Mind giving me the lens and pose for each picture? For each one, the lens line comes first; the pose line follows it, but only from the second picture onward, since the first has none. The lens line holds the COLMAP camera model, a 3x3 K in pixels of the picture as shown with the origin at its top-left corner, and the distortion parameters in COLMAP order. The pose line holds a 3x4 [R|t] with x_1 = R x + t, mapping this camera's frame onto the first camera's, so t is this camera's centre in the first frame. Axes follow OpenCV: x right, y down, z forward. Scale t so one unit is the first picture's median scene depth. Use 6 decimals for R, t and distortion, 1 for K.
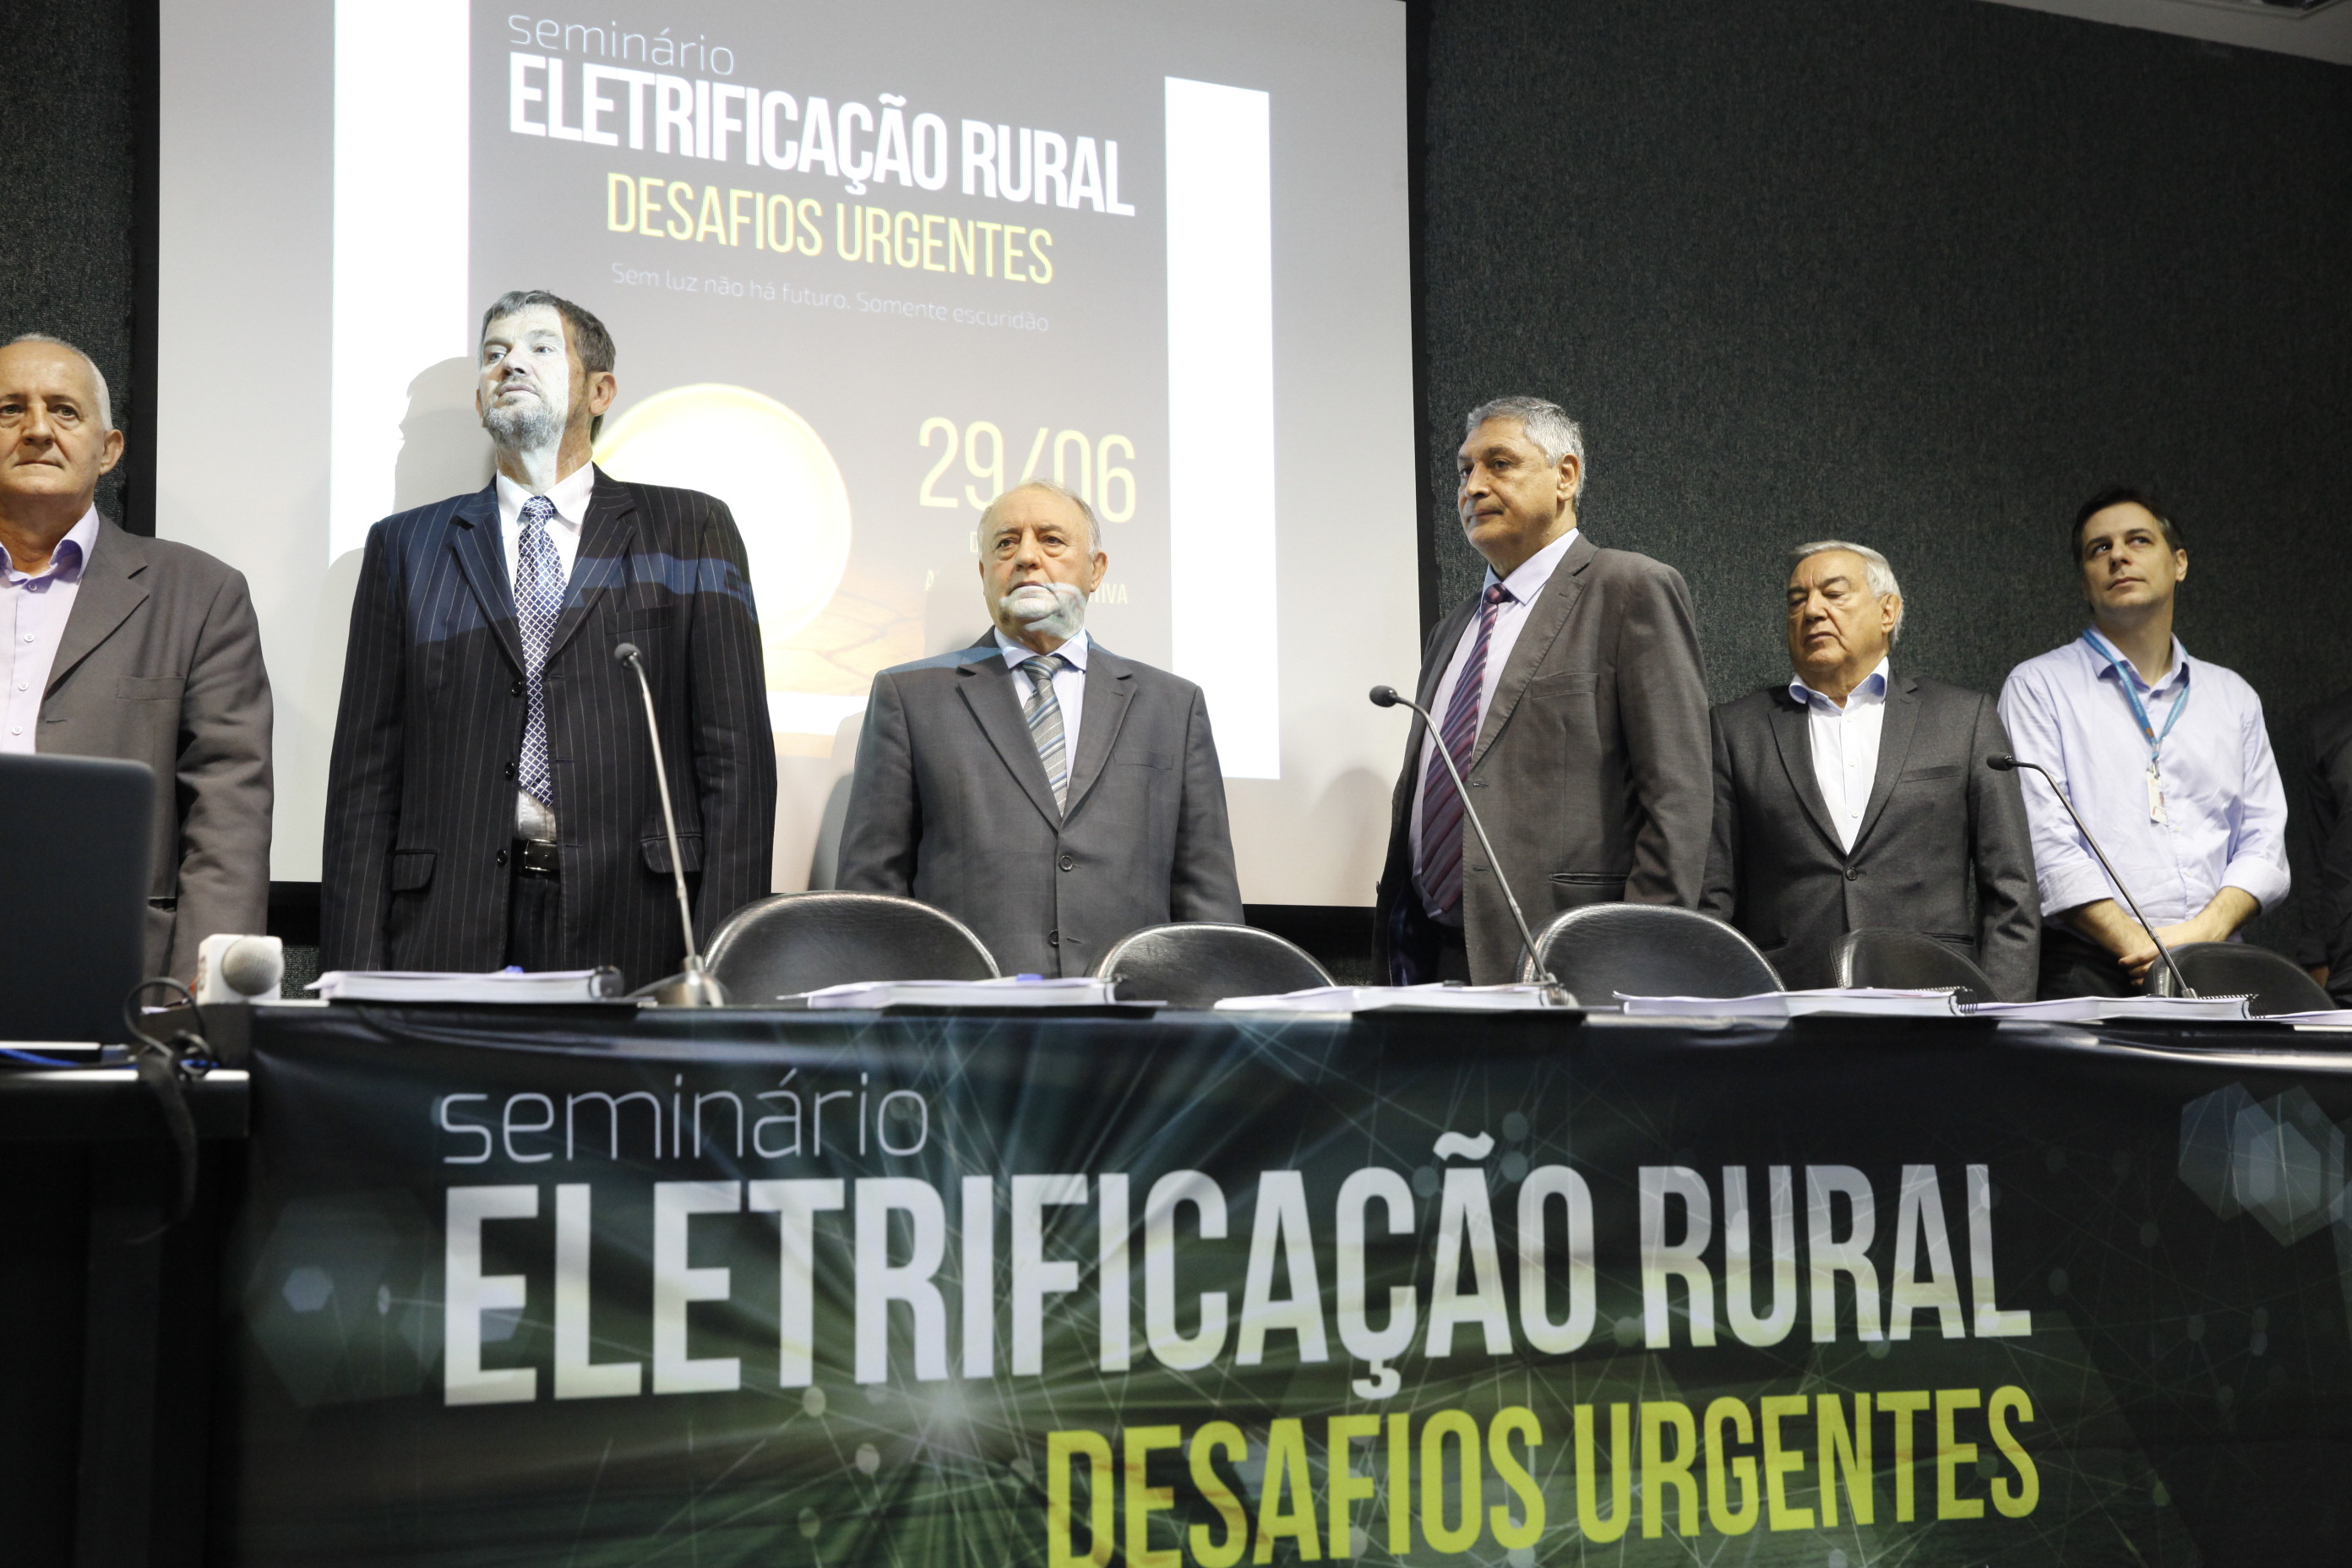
lens RADIAL K [[3196.3, 0, 1169.8], [0, 3196.3, 787.8], [0, 0, 1]] dist [0.049781, 0.287688]
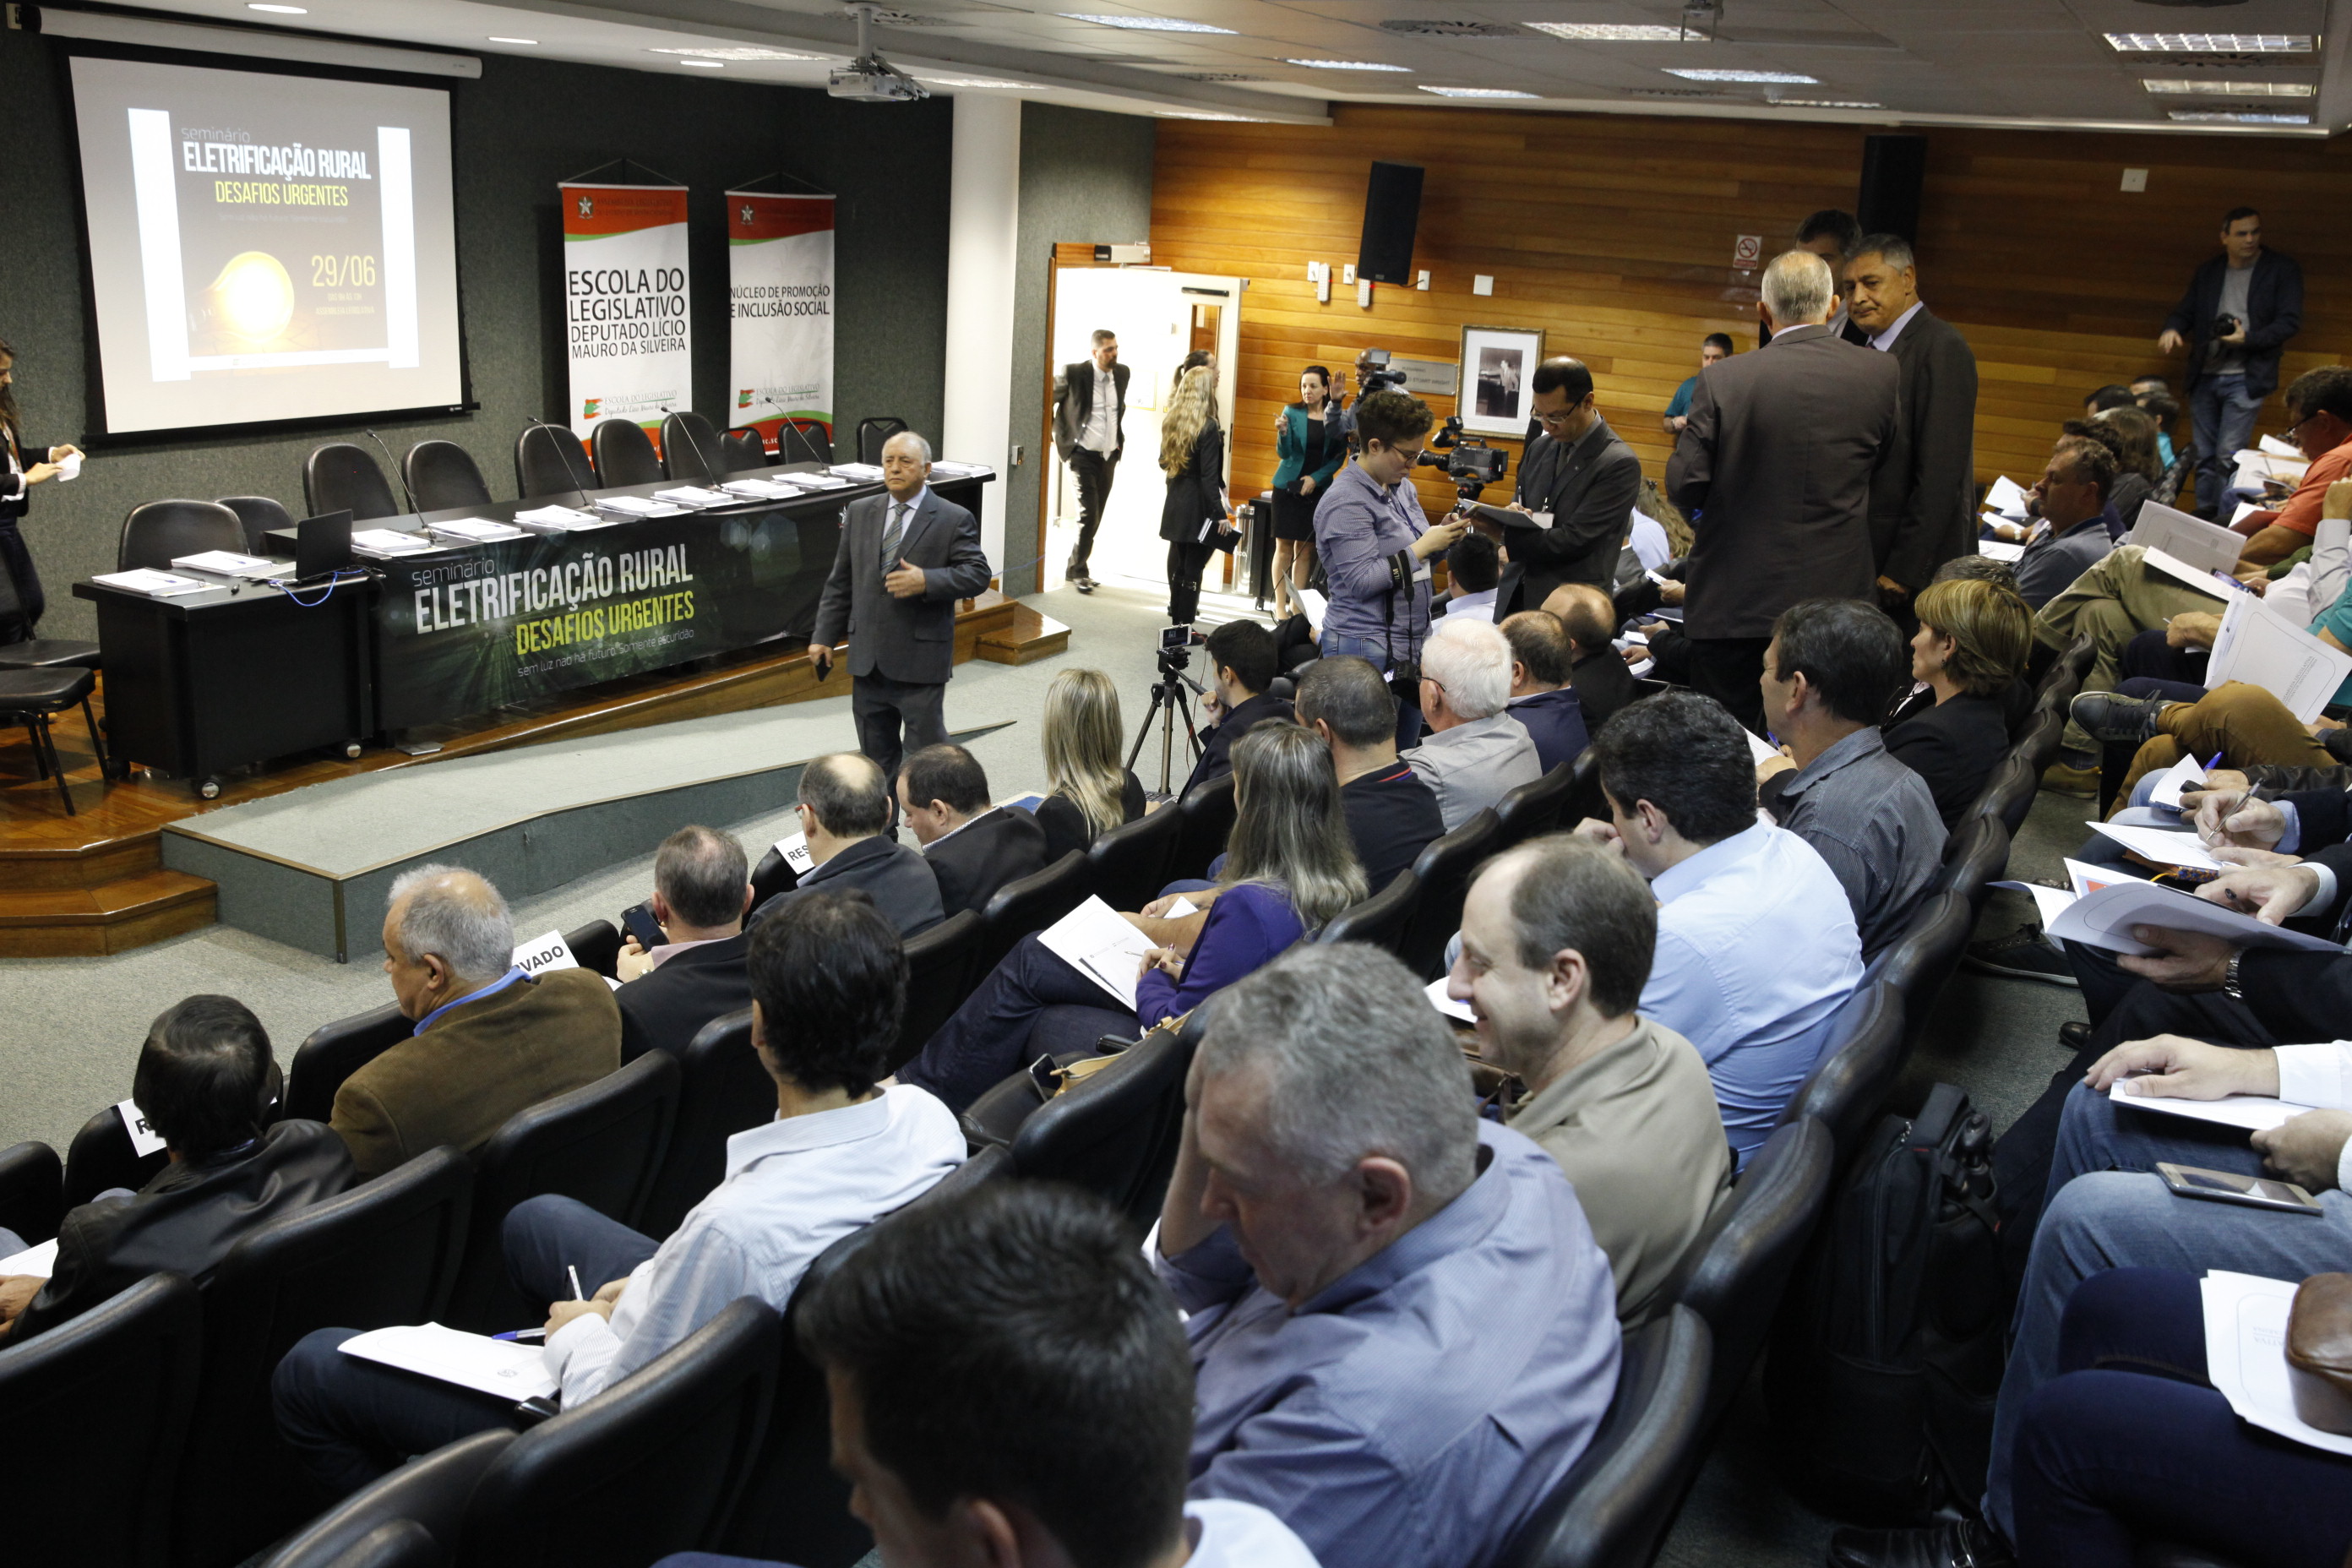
lens RADIAL K [[2060.2, 0, 1176.0], [0, 2060.2, 784.0], [0, 0, 1]] dist [-0.032709, 0.077614]
pose [[0.808685, -0.103185, 0.579122, -0.916723], [-0.141769, 0.921289, 0.362115, -0.733676], [-0.570904, -0.374939, 0.730404, -1.676459]]
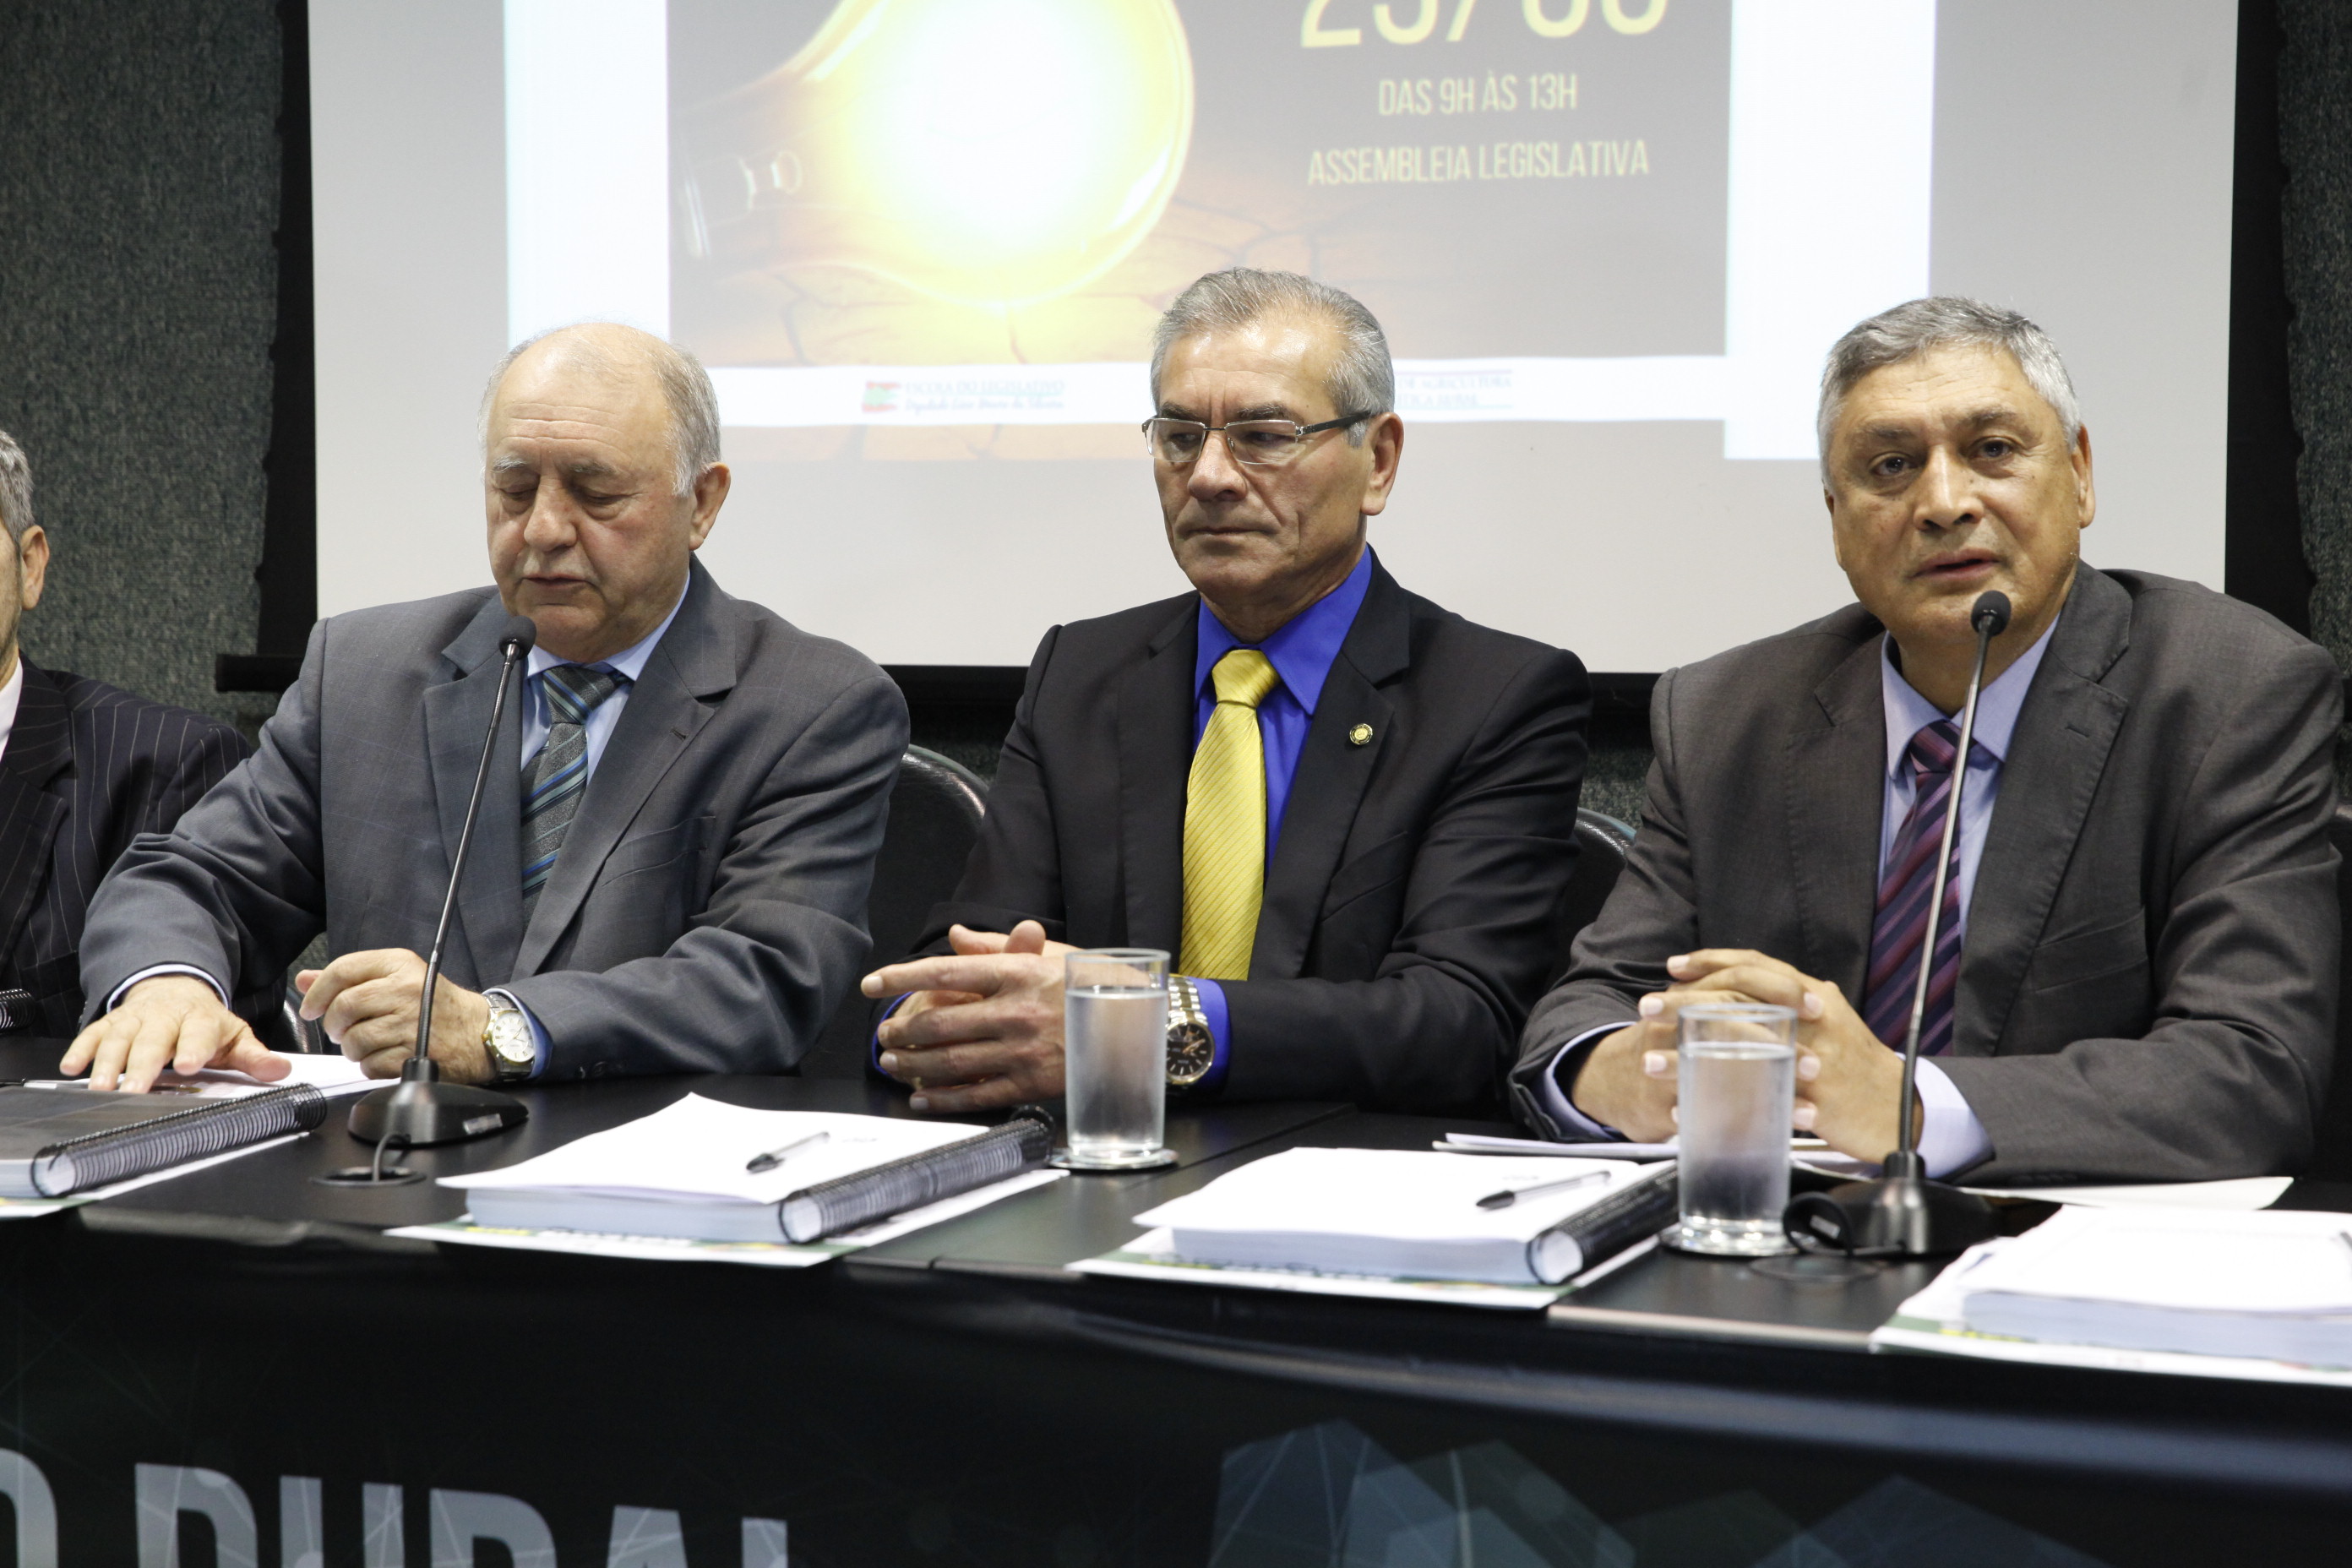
lens RADIAL K [[4346.1, 0, 1169.2], [0, 4346.1, 805.7], [0, 0, 1]] dist [0.181140, 0.219580]
pose [[0.668817, 0.059049, -0.741078, 0.849315], [0.076454, 0.986092, 0.147571, -0.106984], [0.739485, -0.155357, 0.655001, 0.593963]]
